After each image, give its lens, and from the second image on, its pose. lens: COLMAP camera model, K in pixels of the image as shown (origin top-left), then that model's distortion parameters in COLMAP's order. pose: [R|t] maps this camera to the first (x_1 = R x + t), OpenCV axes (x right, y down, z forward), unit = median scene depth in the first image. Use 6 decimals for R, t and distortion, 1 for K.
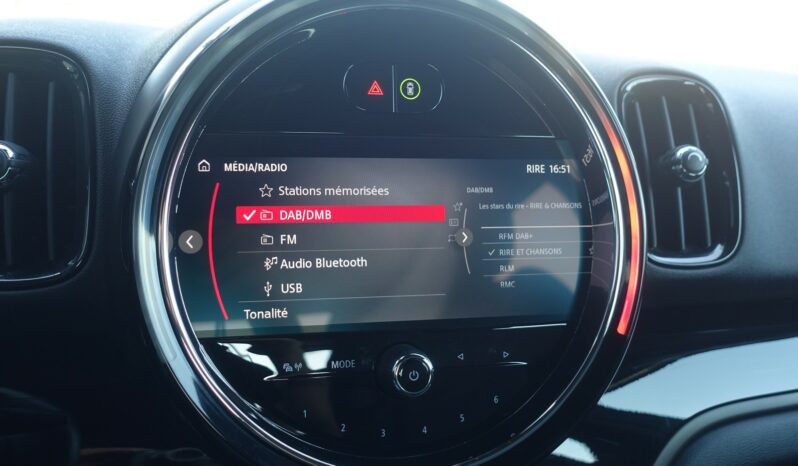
lens RADIAL K [[810.6, 0, 395.6], [0, 810.6, 230.6], [0, 0, 1]] dist [0.001550, 0.001120]
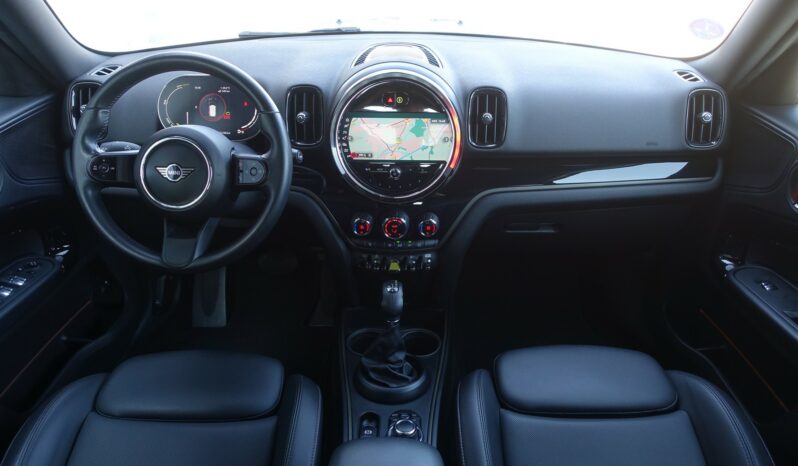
lens RADIAL K [[547.6, 0, 400.3], [0, 547.6, 230.6], [0, 0, 1]] dist [-0.003080, 0.000974]
pose [[0.959666, 0.108892, -0.259198, 0.755289], [-0.021700, 0.947884, 0.317877, -0.410276], [0.280304, -0.299431, 0.912015, -1.534459]]
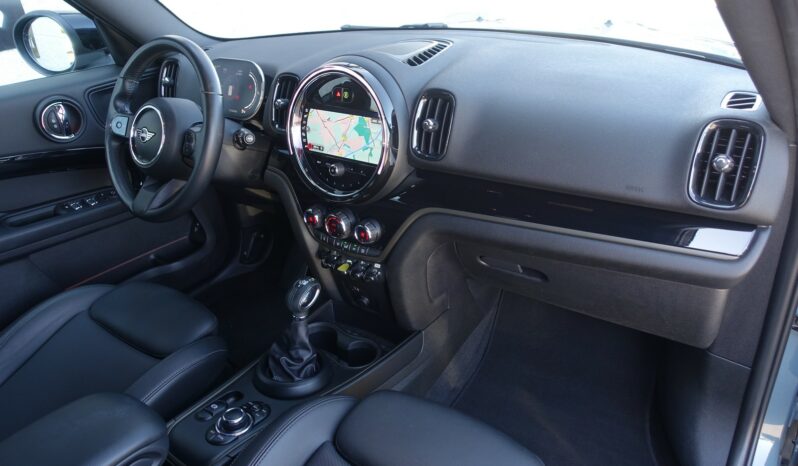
lens RADIAL K [[547.6, 0, 400.3], [0, 547.6, 230.6], [0, 0, 1]] dist [-0.003080, 0.000974]
pose [[0.627412, 0.297761, -0.719509, 2.124740], [-0.059759, 0.939689, 0.336769, -0.444350], [0.776391, -0.168296, 0.607366, -0.411926]]
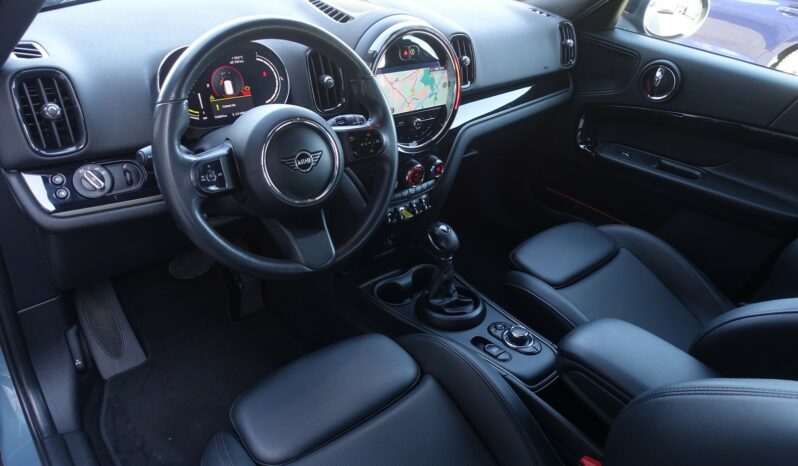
lens RADIAL K [[547.6, 0, 400.3], [0, 547.6, 230.6], [0, 0, 1]] dist [-0.003080, 0.000974]
pose [[0.905264, -0.174856, 0.387198, -1.218170], [0.003980, 0.914827, 0.403826, -0.454229], [-0.424830, -0.364028, 0.828856, -1.500867]]
